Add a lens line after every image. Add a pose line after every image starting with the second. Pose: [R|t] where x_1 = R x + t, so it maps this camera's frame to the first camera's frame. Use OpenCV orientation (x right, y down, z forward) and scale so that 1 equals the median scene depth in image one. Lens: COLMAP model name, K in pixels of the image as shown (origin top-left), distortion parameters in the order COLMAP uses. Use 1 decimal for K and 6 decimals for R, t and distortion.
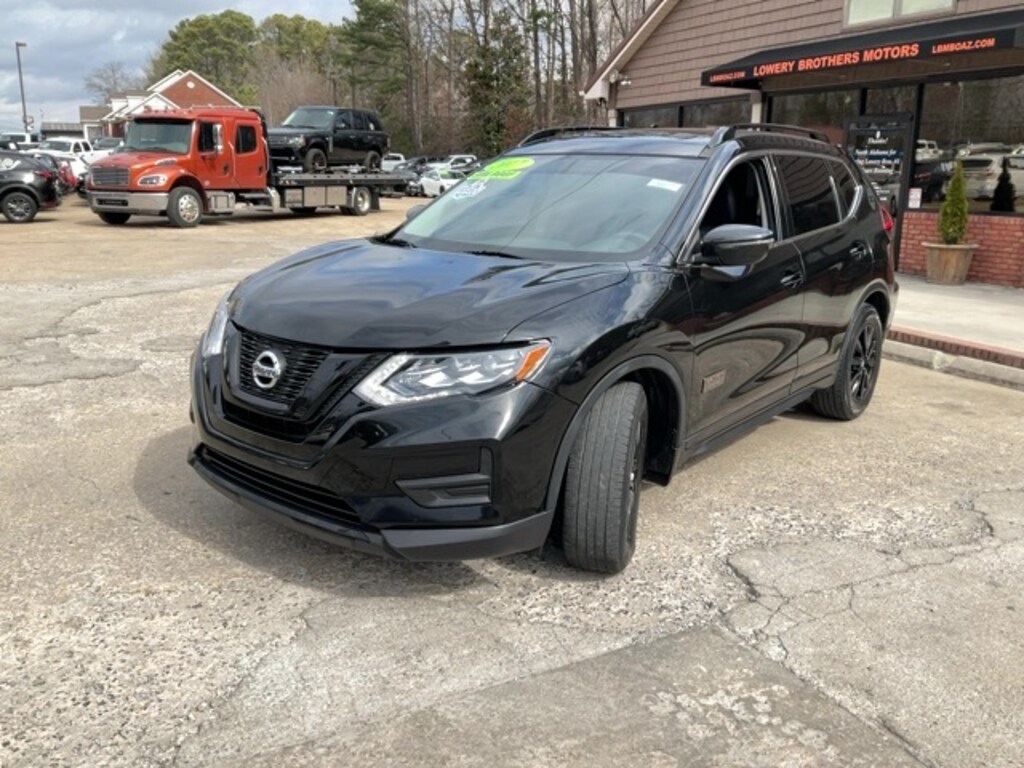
lens RADIAL K [[848.6, 0, 512.0], [0, 848.6, 384.0], [0, 0, 1]] dist [0.050688, -0.101142]
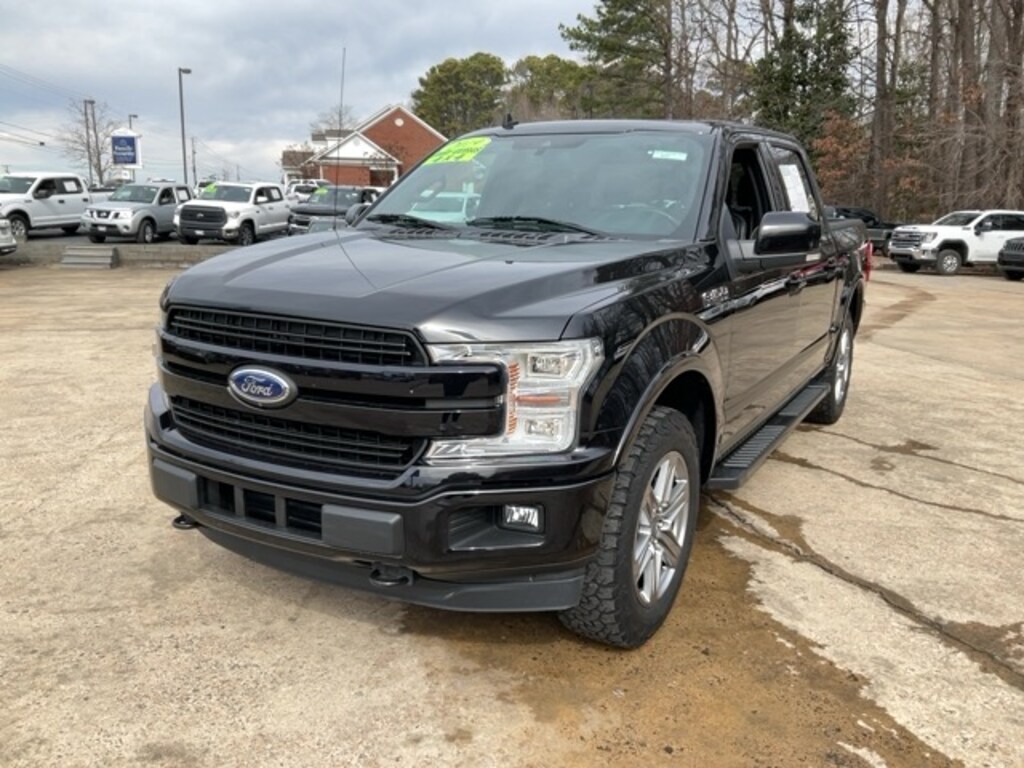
lens RADIAL K [[848.6, 0, 512.0], [0, 848.6, 384.0], [0, 0, 1]] dist [0.050688, -0.101142]
pose [[0.957621, 0.054911, -0.282748, -0.013668], [-0.070943, 0.996383, -0.046771, -0.036689], [0.279157, 0.064847, 0.958053, 0.142277]]
